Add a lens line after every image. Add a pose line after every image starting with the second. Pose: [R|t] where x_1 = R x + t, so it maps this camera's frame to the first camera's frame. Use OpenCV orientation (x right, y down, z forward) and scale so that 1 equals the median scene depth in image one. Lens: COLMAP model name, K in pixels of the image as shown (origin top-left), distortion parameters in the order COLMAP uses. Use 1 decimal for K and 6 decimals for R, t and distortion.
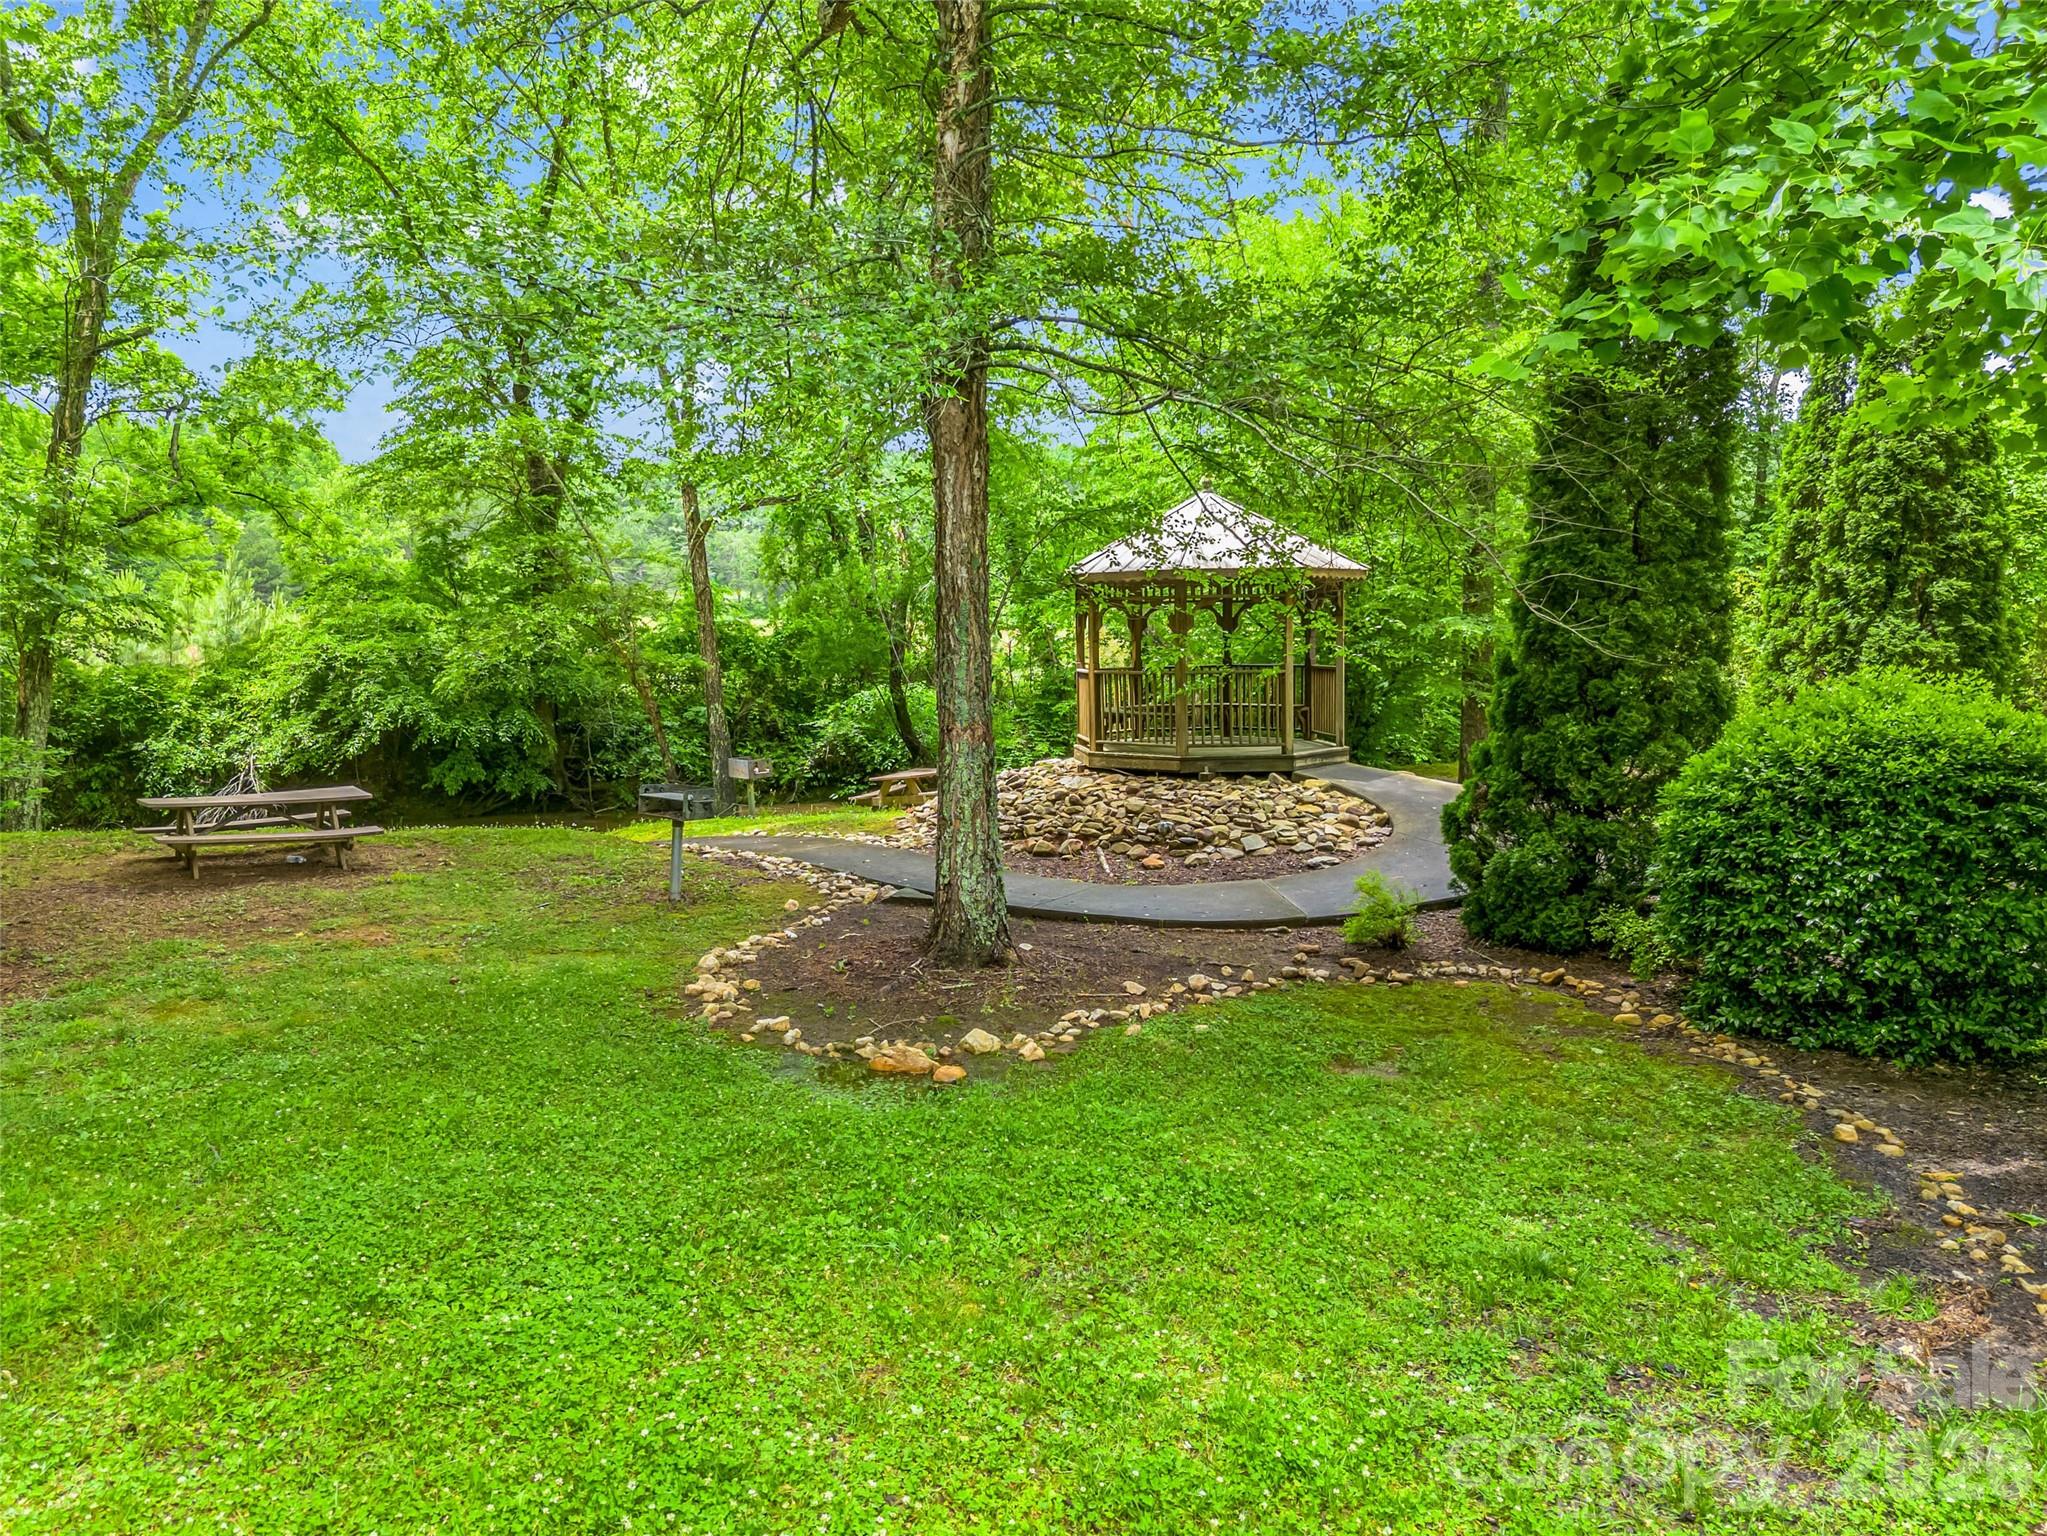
lens RADIAL K [[1411.3, 0, 1031.3], [0, 1411.3, 762.0], [0, 0, 1]] dist [0.004395, -0.004696]
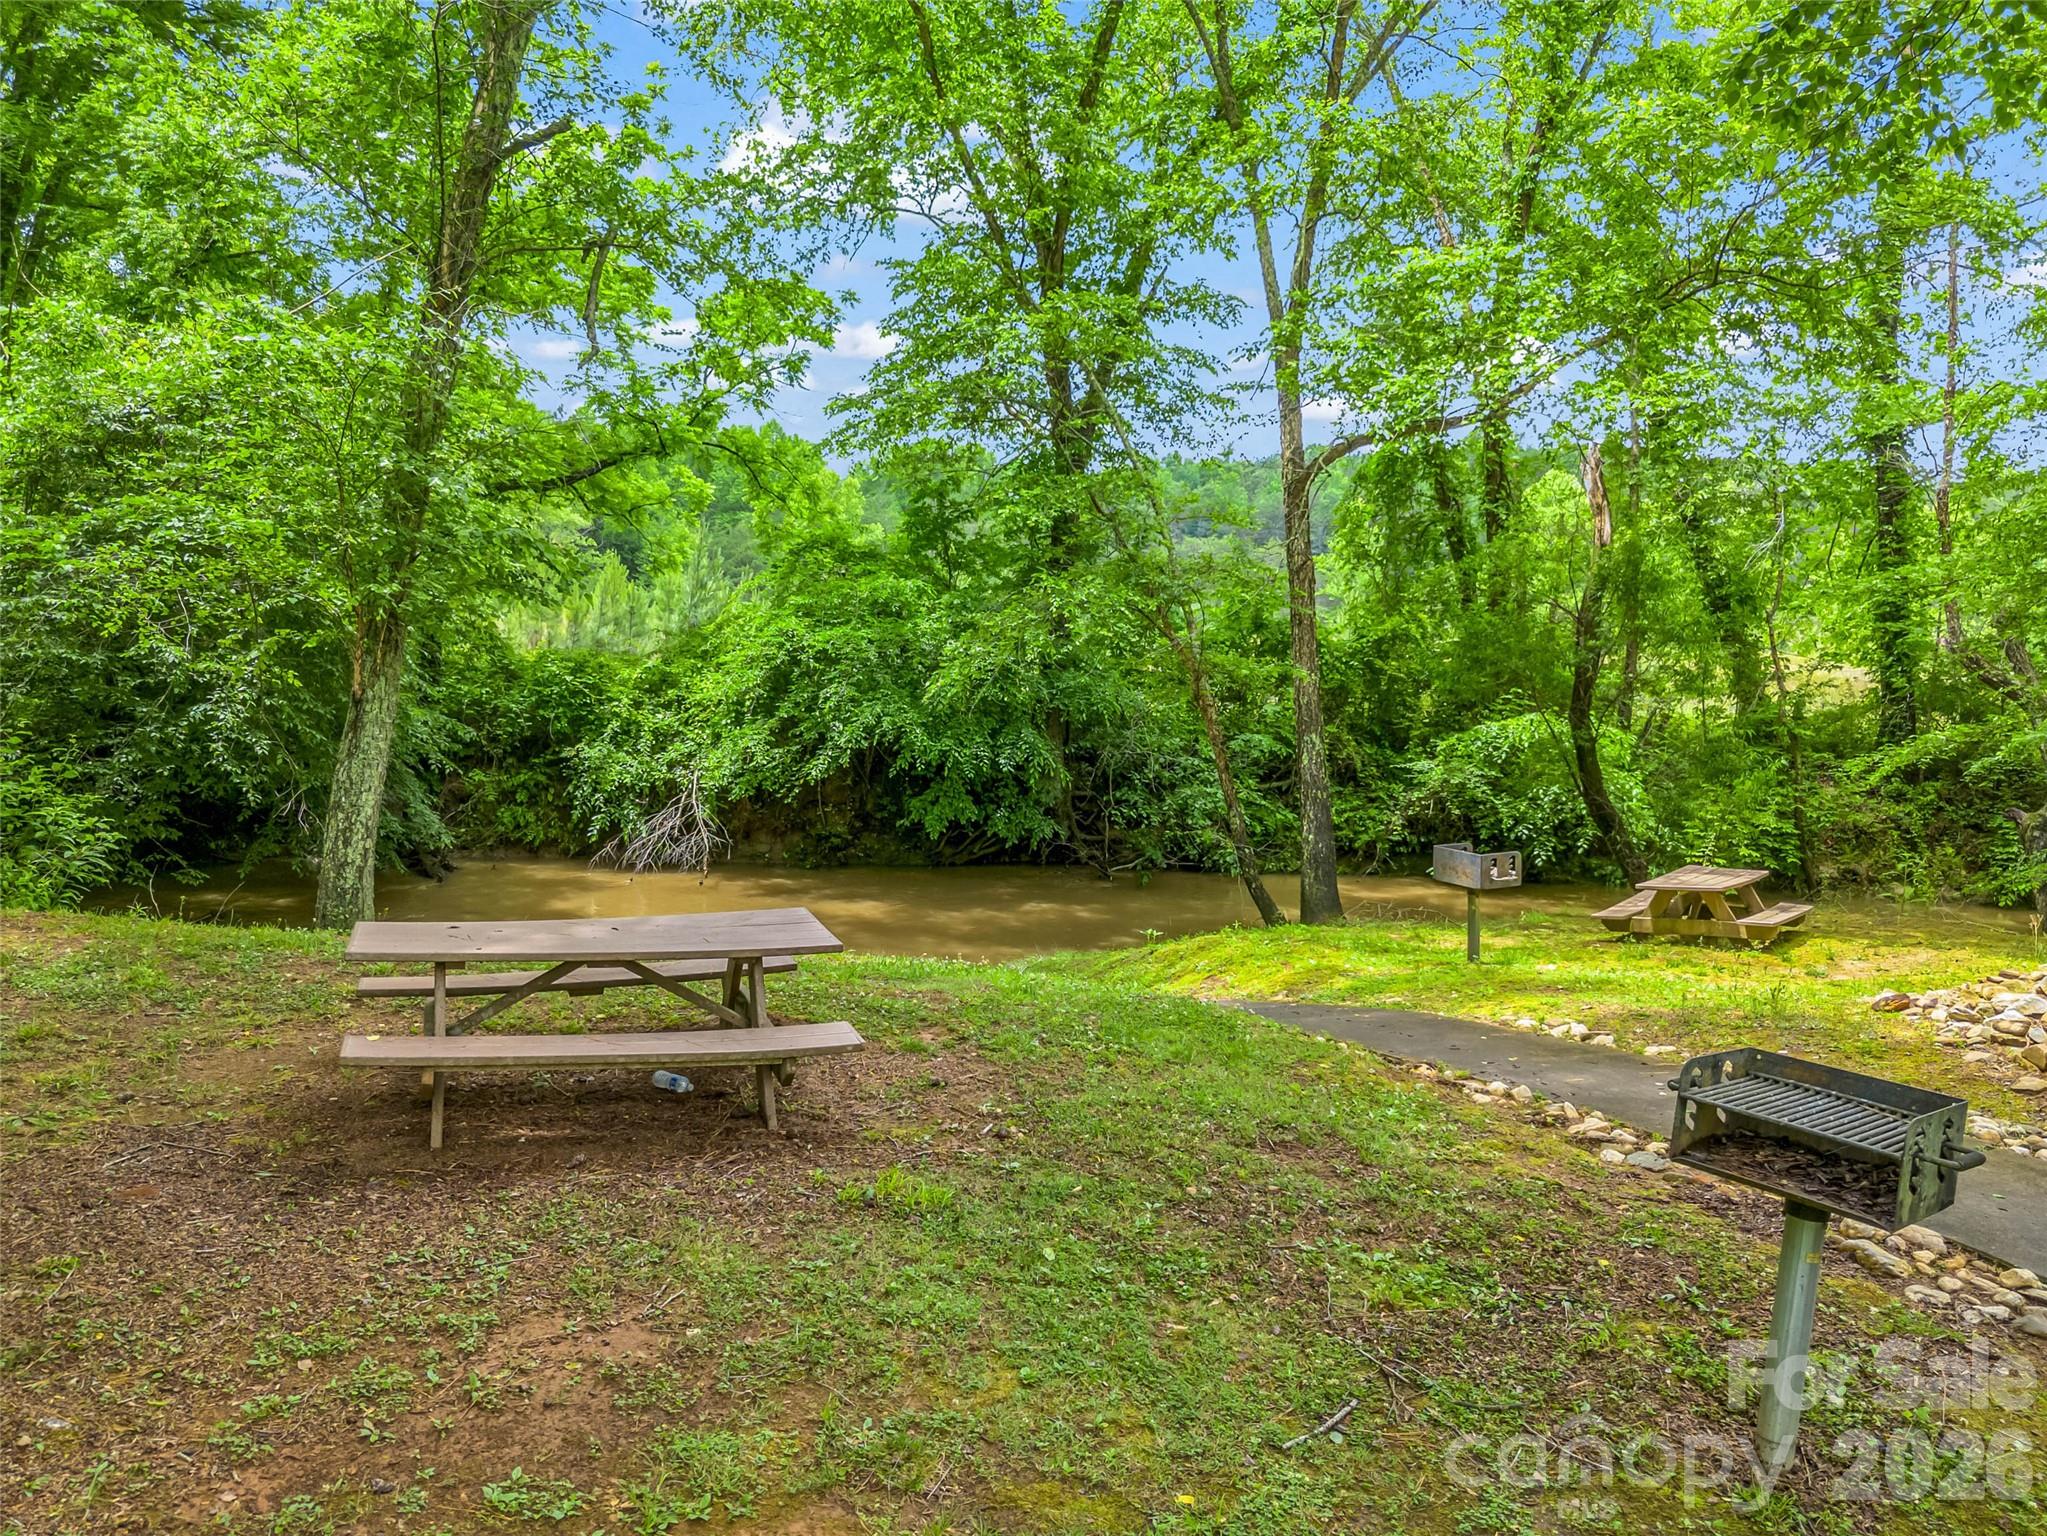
lens RADIAL K [[1411.3, 0, 1021.1], [0, 1411.3, 771.0], [0, 0, 1]] dist [0.004395, -0.004696]
pose [[0.952067, 0.057894, -0.300362, -0.150055], [-0.060112, 0.998190, 0.001860, -0.016762], [0.299926, 0.016285, 0.953824, 0.314524]]
